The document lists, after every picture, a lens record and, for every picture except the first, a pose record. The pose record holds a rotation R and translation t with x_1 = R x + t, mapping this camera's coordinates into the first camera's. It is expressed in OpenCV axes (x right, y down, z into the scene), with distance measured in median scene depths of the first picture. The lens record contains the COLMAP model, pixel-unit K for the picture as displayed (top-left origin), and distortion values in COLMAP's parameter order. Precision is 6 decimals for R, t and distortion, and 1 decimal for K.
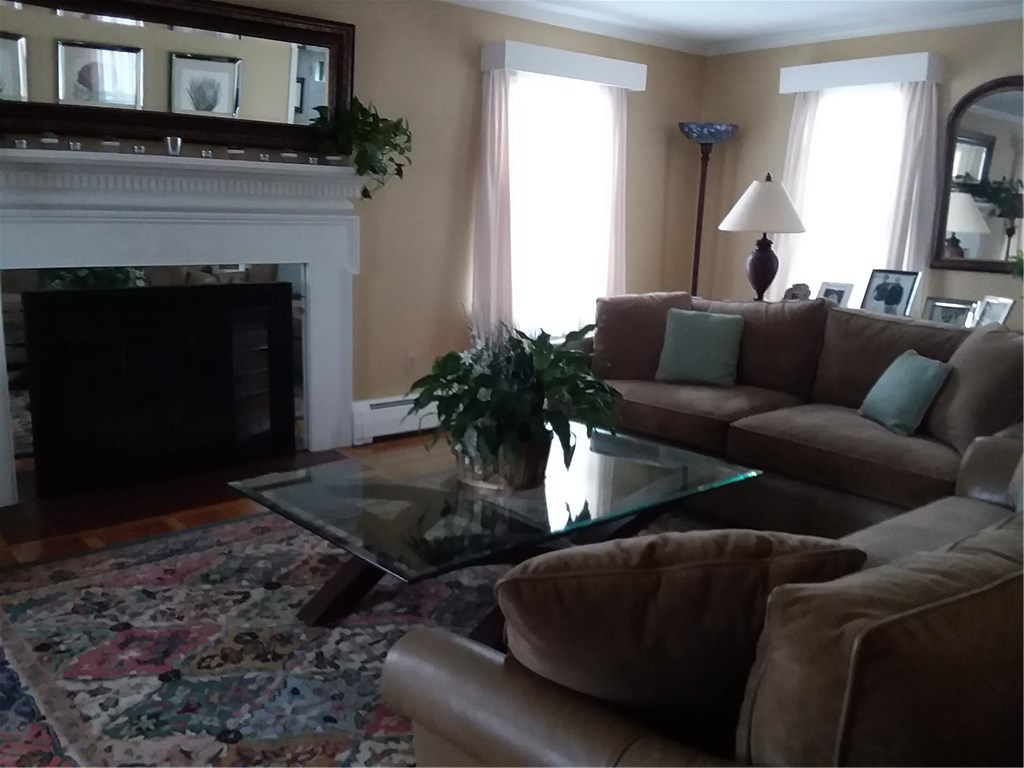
lens RADIAL K [[891.5, 0, 512.0], [0, 891.5, 384.0], [0, 0, 1]] dist [0.105024, -0.191791]
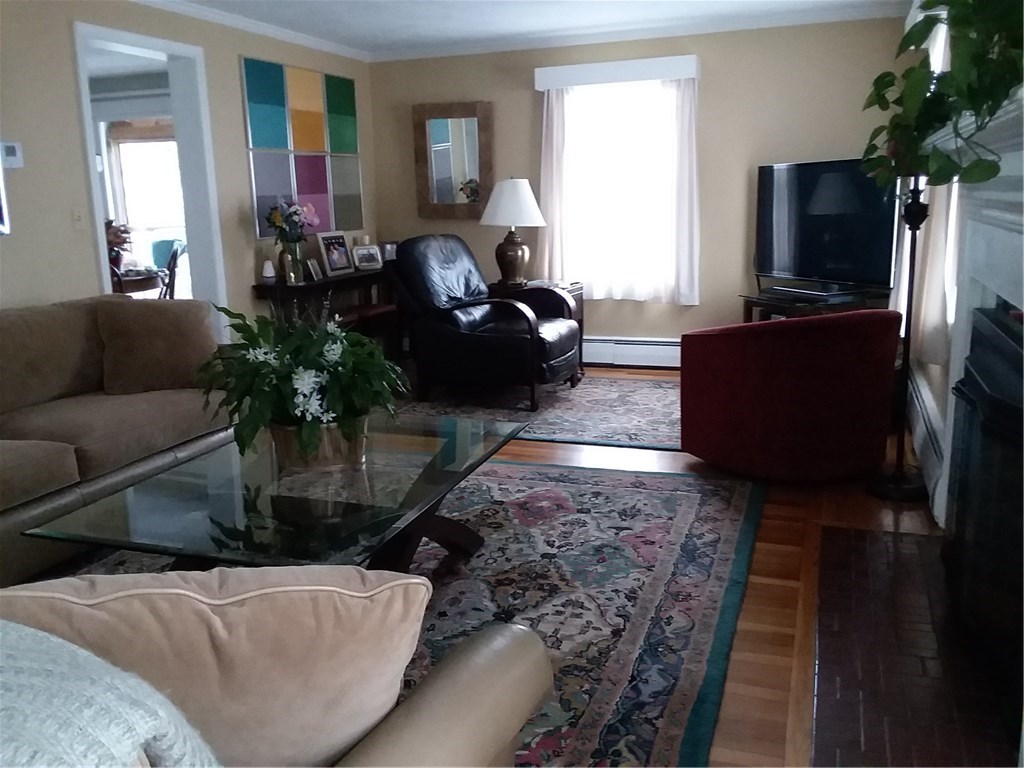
lens RADIAL K [[885.8, 0, 512.0], [0, 885.8, 384.0], [0, 0, 1]] dist [0.041260, -0.001059]
pose [[-0.868606, 0.097132, -0.485891, 0.291949], [-0.096711, 0.928507, 0.358499, -0.373764], [0.485975, 0.358385, -0.797113, 1.909623]]
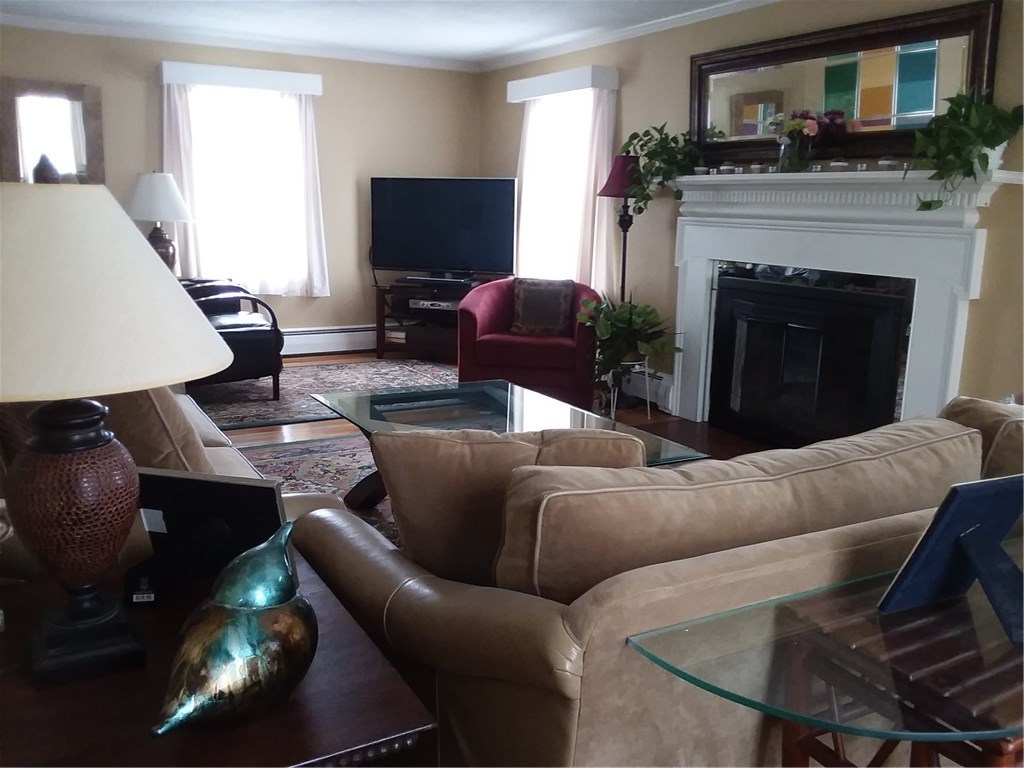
lens RADIAL K [[891.5, 0, 512.0], [0, 891.5, 384.0], [0, 0, 1]] dist [0.105024, -0.191791]
pose [[-0.189399, 0.170824, -0.966927, 1.189689], [-0.219073, 0.952576, 0.211201, -0.217665], [0.957149, 0.251829, -0.142994, 1.216663]]
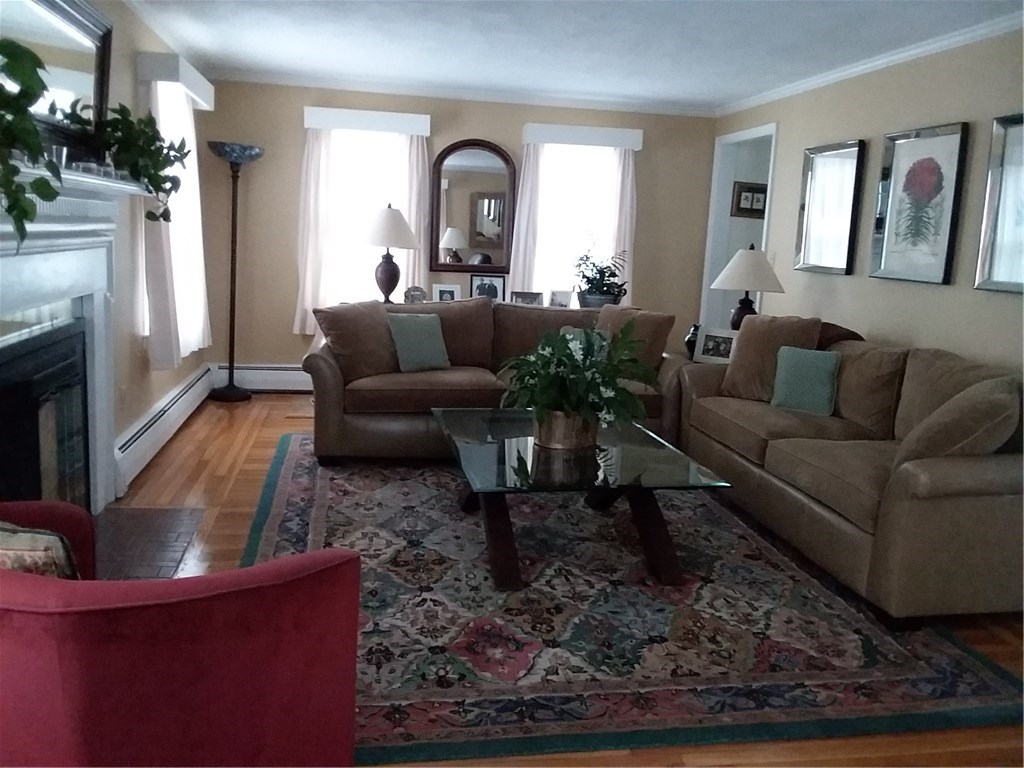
lens RADIAL K [[885.8, 0, 512.0], [0, 885.8, 384.0], [0, 0, 1]] dist [0.041260, -0.001059]
pose [[0.509138, -0.146961, 0.848045, -1.196145], [0.133368, 0.986884, 0.090951, -0.117399], [-0.850289, 0.066796, 0.522061, 0.355732]]
